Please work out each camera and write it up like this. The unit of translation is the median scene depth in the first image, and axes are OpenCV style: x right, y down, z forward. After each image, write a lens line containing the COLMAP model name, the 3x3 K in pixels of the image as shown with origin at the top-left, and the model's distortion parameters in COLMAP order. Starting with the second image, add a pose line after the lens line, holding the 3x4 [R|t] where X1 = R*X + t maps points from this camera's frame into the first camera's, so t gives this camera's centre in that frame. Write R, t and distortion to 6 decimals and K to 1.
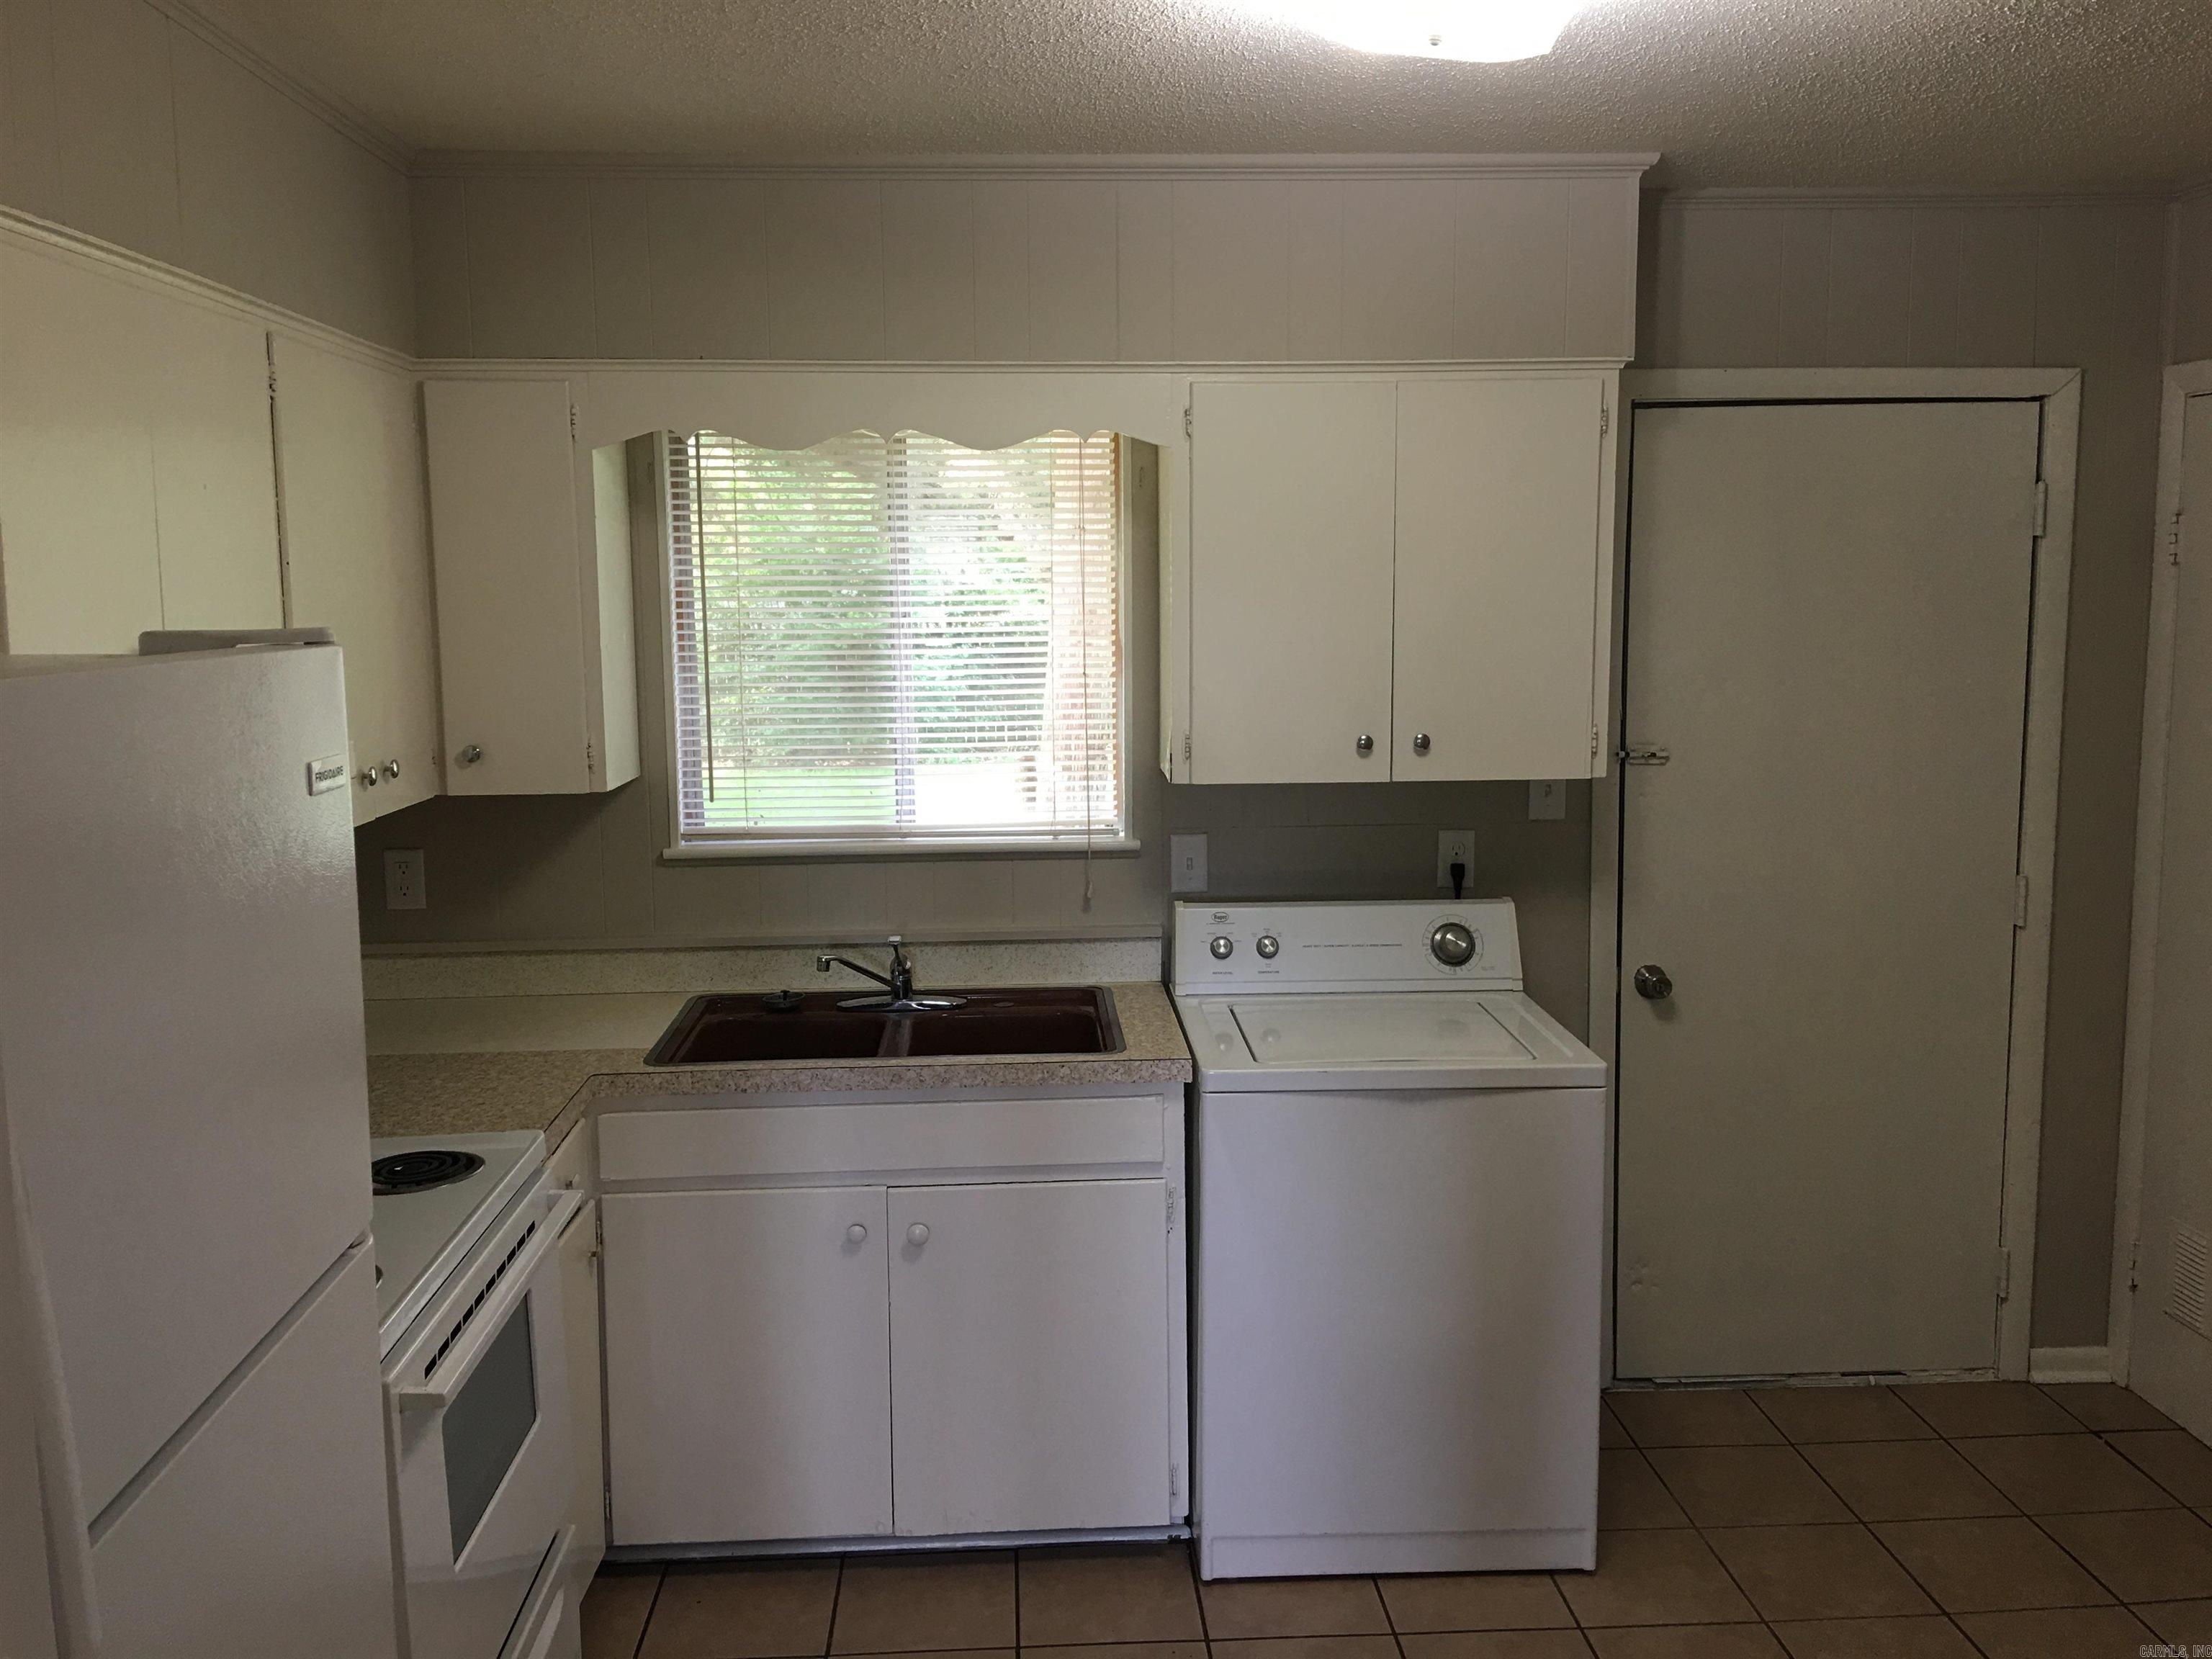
lens RADIAL K [[1876.9, 0, 1106.0], [0, 1876.9, 829.5], [0, 0, 1]] dist [0.002363, -0.000403]
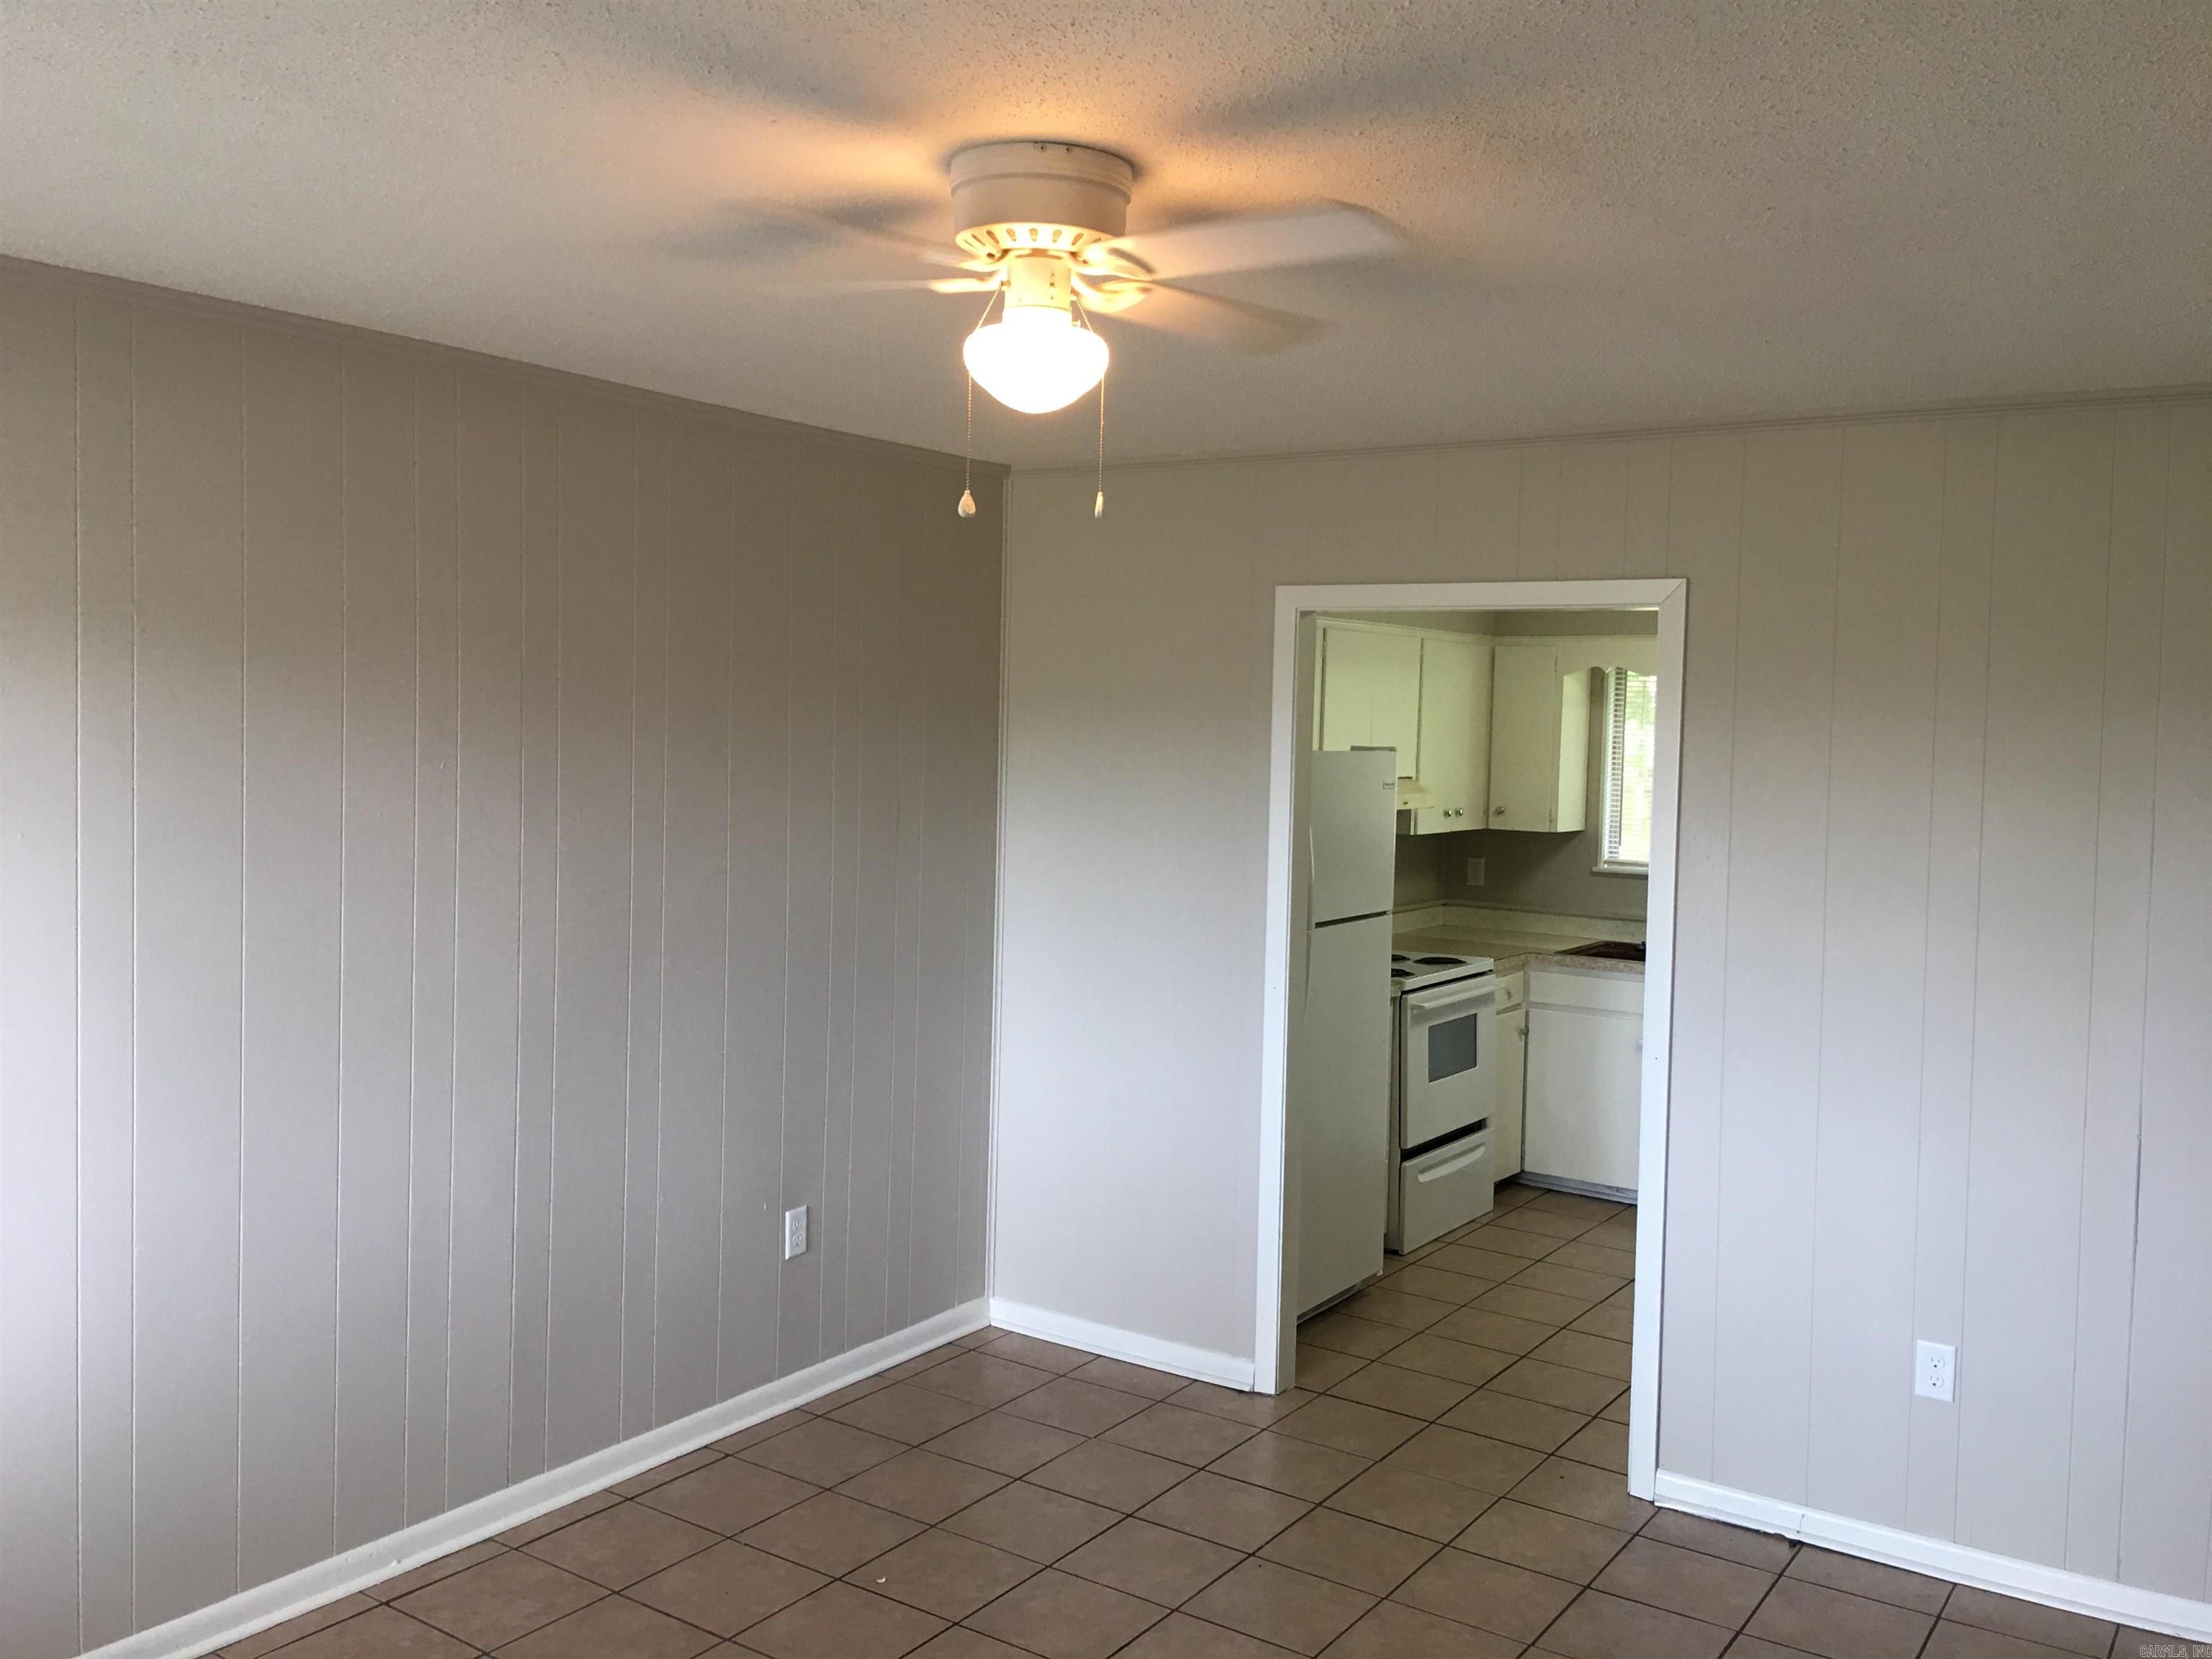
lens RADIAL K [[1876.9, 0, 1106.0], [0, 1876.9, 829.5], [0, 0, 1]] dist [0.002363, -0.000403]
pose [[0.798108, 0.056803, -0.599831, 0.633003], [-0.103775, 0.993628, -0.043983, 0.129544], [0.593511, 0.097351, 0.798917, -1.068216]]
